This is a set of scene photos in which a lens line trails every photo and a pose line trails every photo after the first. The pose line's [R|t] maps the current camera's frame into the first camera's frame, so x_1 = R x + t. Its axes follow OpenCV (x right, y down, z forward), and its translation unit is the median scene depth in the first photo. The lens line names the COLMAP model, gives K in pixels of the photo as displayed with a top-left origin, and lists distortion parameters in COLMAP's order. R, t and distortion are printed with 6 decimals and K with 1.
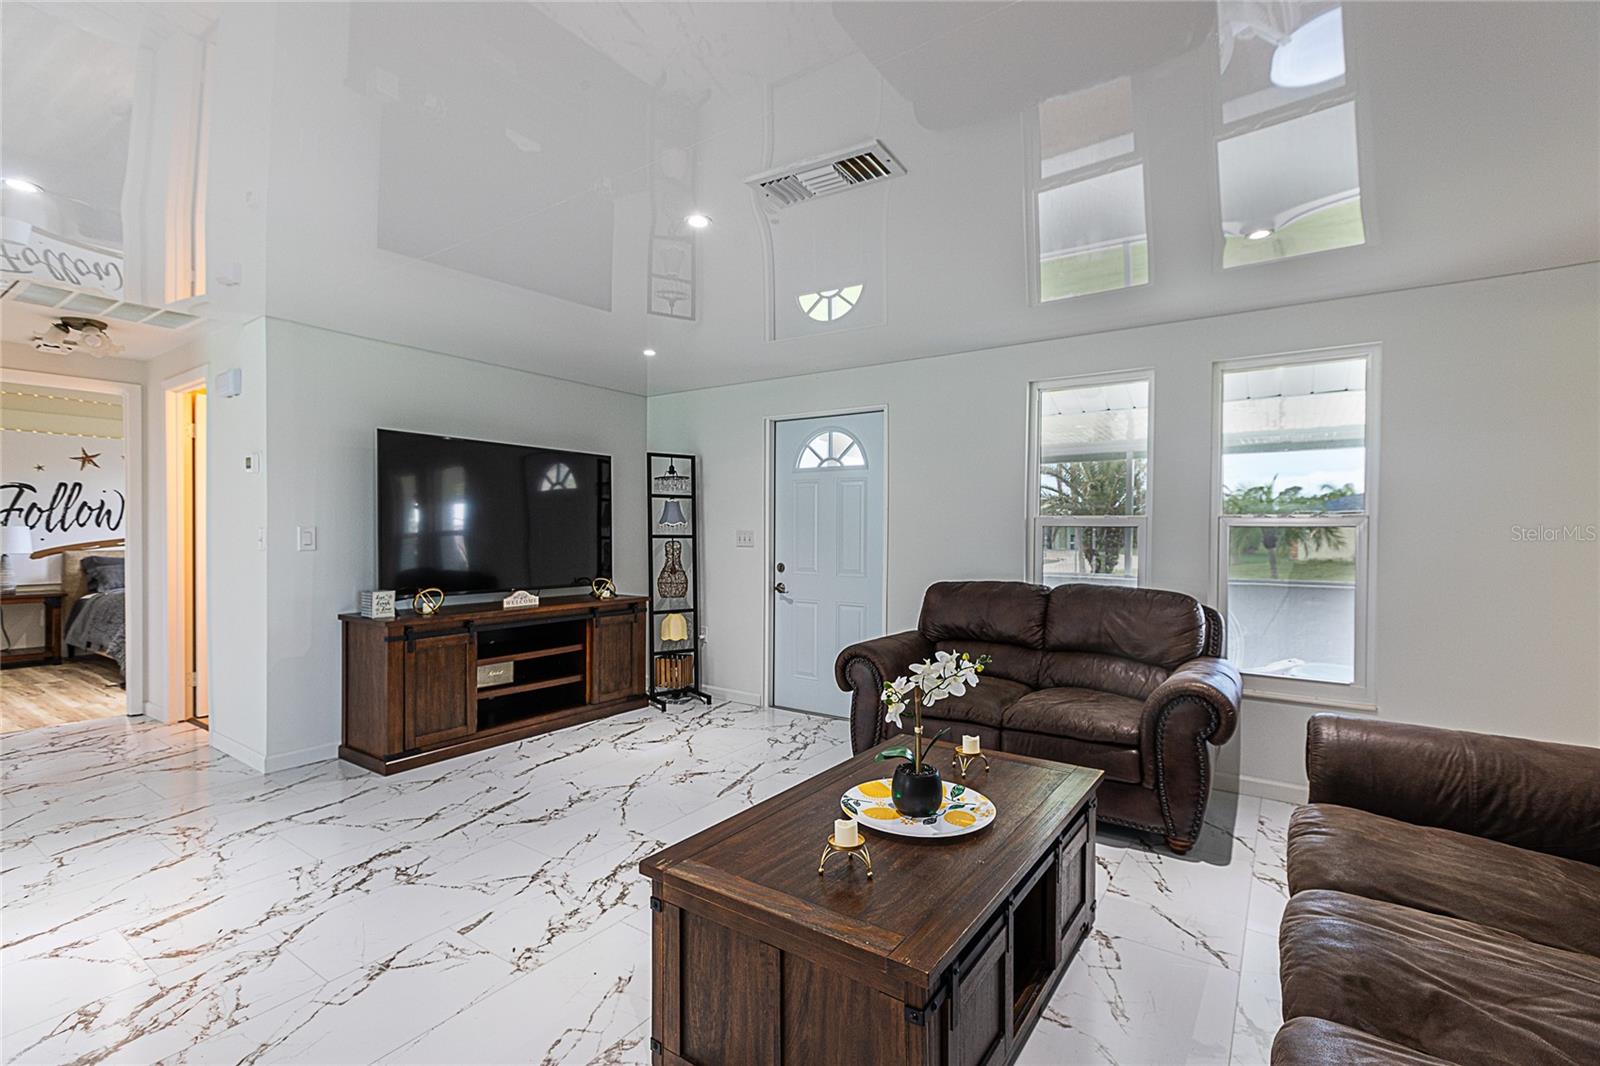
lens RADIAL K [[713.0, 0, 800.0], [0, 713.0, 533.0], [0, 0, 1]] dist [-0.001727, -0.000310]
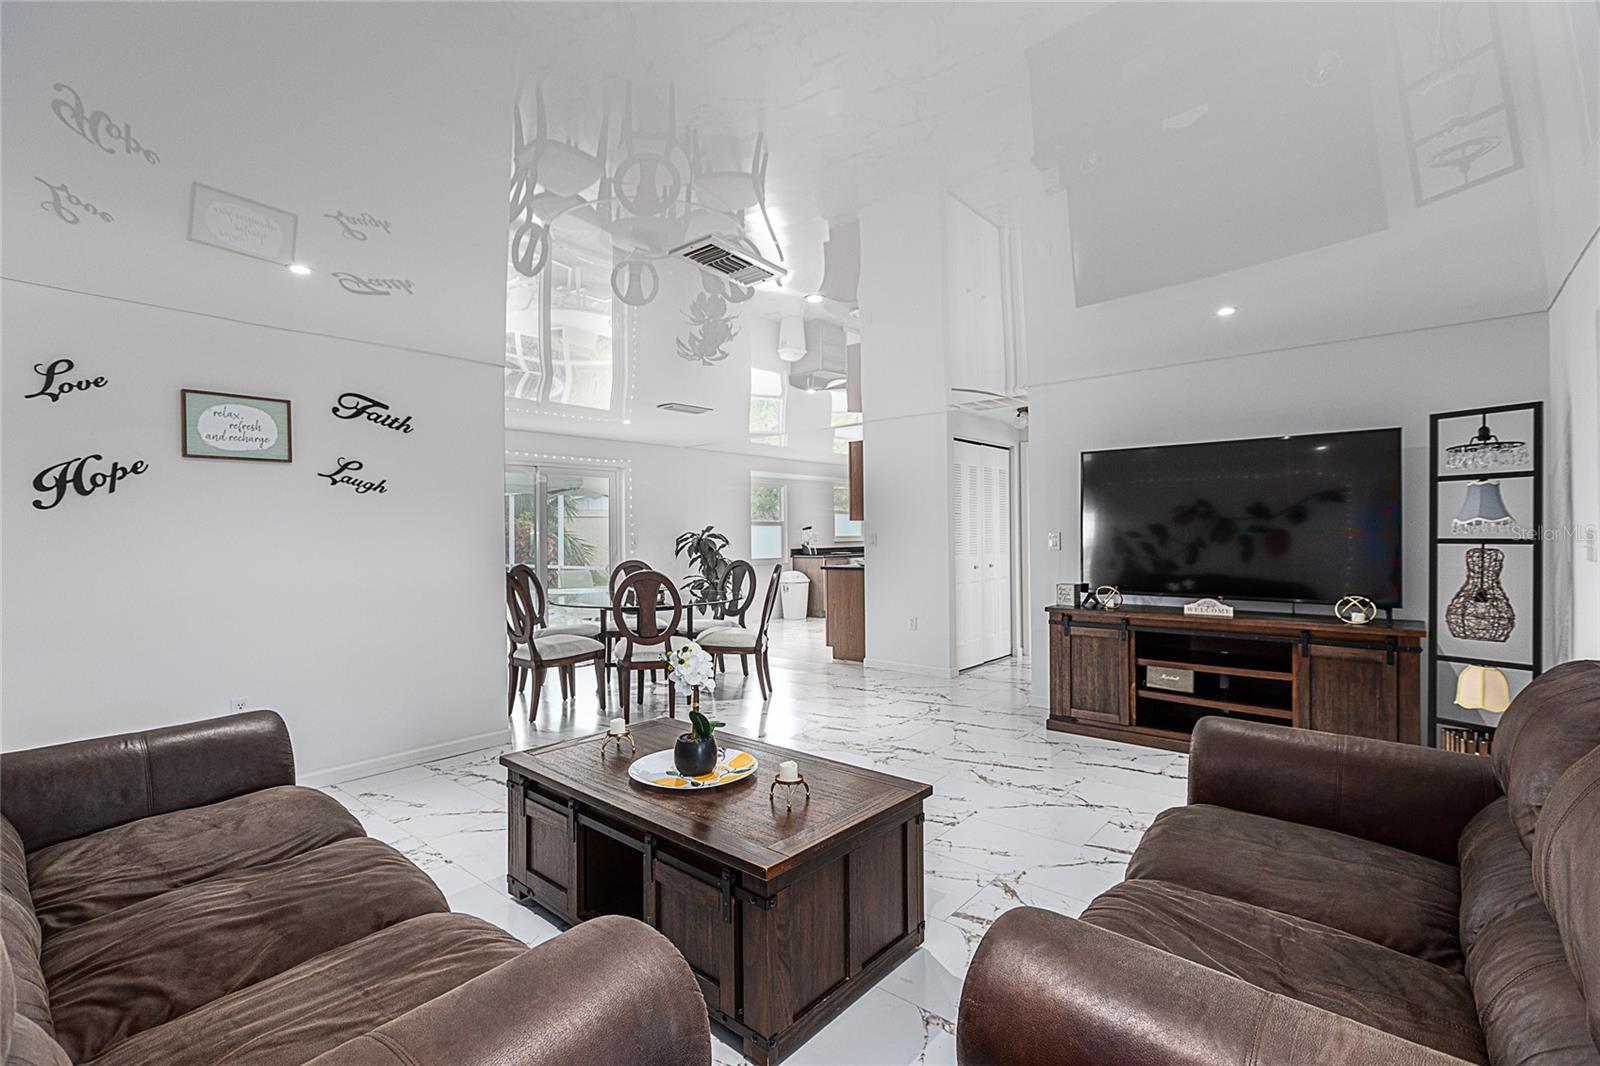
lens RADIAL K [[713.0, 0, 800.0], [0, 713.0, 533.0], [0, 0, 1]] dist [-0.001727, -0.000310]
pose [[-0.091429, -0.002382, -0.995809, 0.583832], [0.004804, 0.999984, -0.002833, -0.004376], [0.995800, -0.005043, -0.091416, 0.555168]]
